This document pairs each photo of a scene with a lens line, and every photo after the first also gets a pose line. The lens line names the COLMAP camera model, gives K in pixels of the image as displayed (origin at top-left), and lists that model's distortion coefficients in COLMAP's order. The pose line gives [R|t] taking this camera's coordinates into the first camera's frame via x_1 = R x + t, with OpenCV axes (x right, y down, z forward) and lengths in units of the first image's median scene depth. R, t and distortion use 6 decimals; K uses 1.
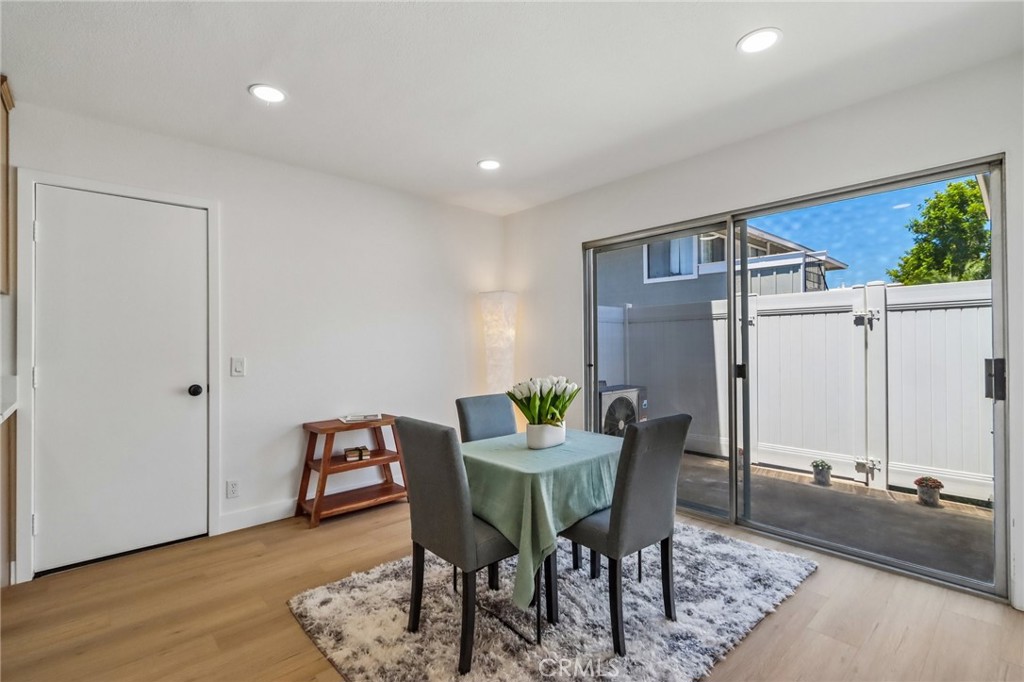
lens RADIAL K [[465.7, 0, 509.5], [0, 465.7, 342.3], [0, 0, 1]] dist [0.000537, -0.000827]
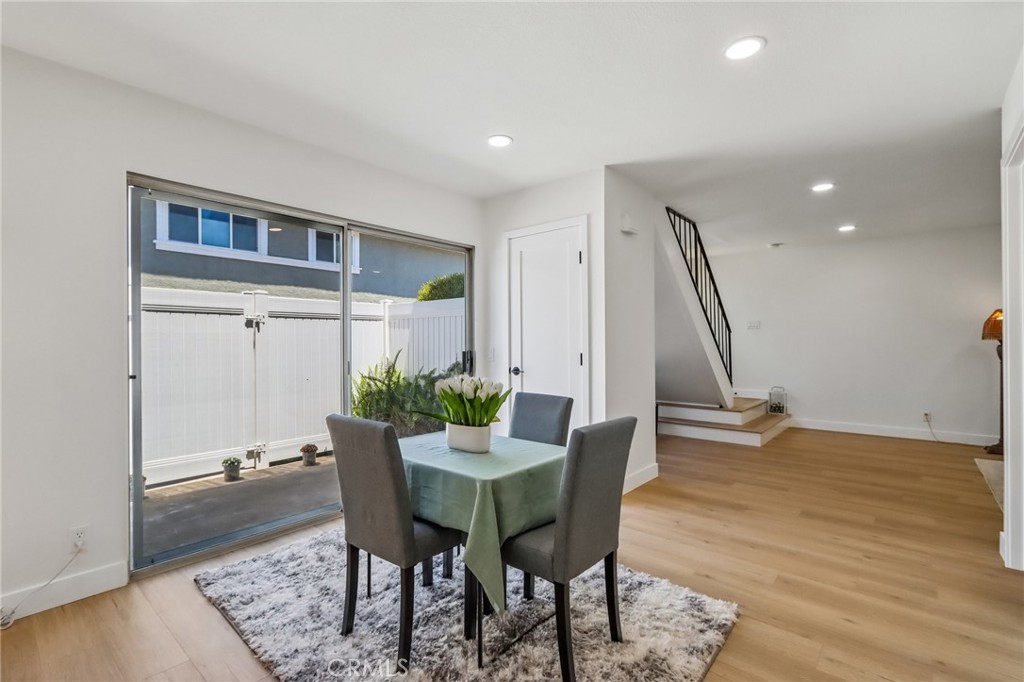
lens RADIAL K [[465.7, 0, 509.5], [0, 465.7, 342.3], [0, 0, 1]] dist [0.000537, -0.000827]
pose [[-0.108430, 0.003084, 0.994099, -0.433874], [0.000314, 0.999995, -0.003068, 0.002592], [-0.994104, -0.000021, -0.108430, 0.512230]]
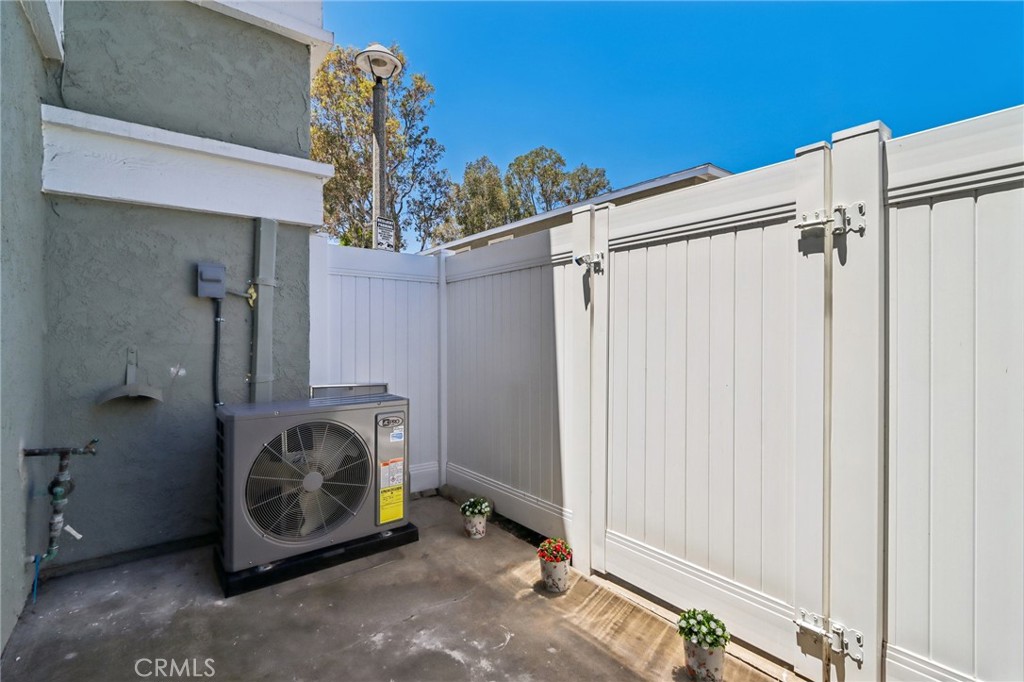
lens RADIAL K [[473.9, 0, 514.7], [0, 473.9, 339.5], [0, 0, 1]] dist [0.000092, -0.000102]
pose [[0.996683, 0.008813, -0.080905, 0.561236], [-0.008552, 0.999957, 0.003564, 0.032846], [0.080933, -0.002860, 0.996715, 0.623079]]
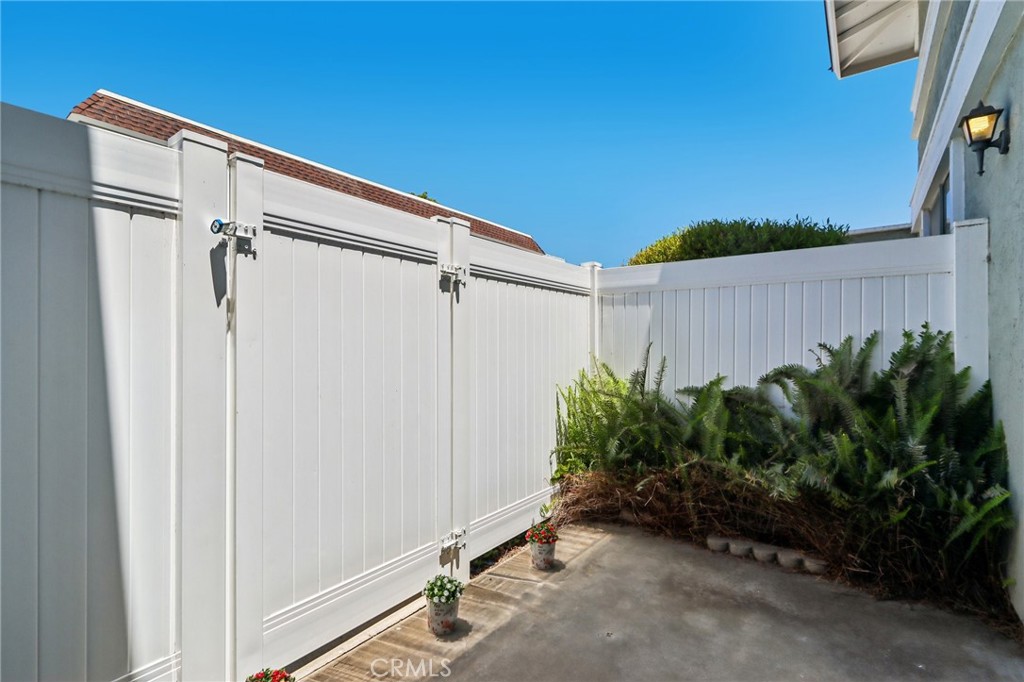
lens RADIAL K [[474.8, 0, 510.1], [0, 474.8, 344.3], [0, 0, 1]] dist [0.002090, -0.000215]
pose [[-0.185051, 0.004402, 0.982719, 0.204473], [-0.006977, 0.999959, -0.005793, 0.027863], [-0.982704, -0.007929, -0.185013, 1.049021]]
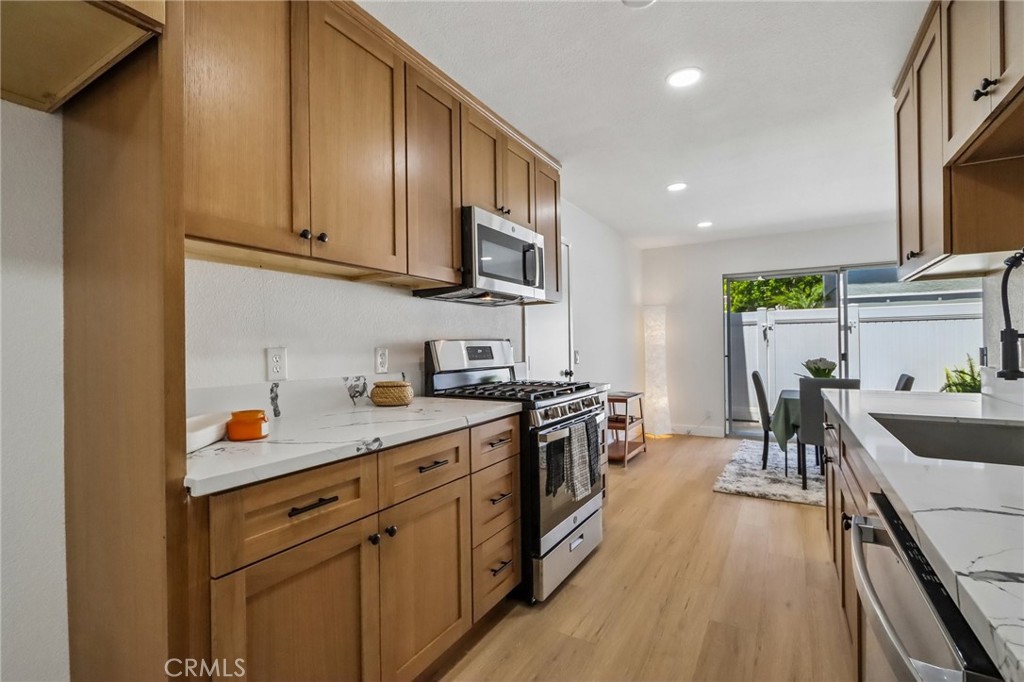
lens RADIAL K [[465.7, 0, 509.5], [0, 465.7, 342.3], [0, 0, 1]] dist [0.000537, -0.000827]
pose [[0.957217, -0.000156, 0.289369, -0.838267], [0.001695, 0.999986, -0.005068, 0.009840], [-0.289365, 0.005341, 0.957204, -0.209921]]
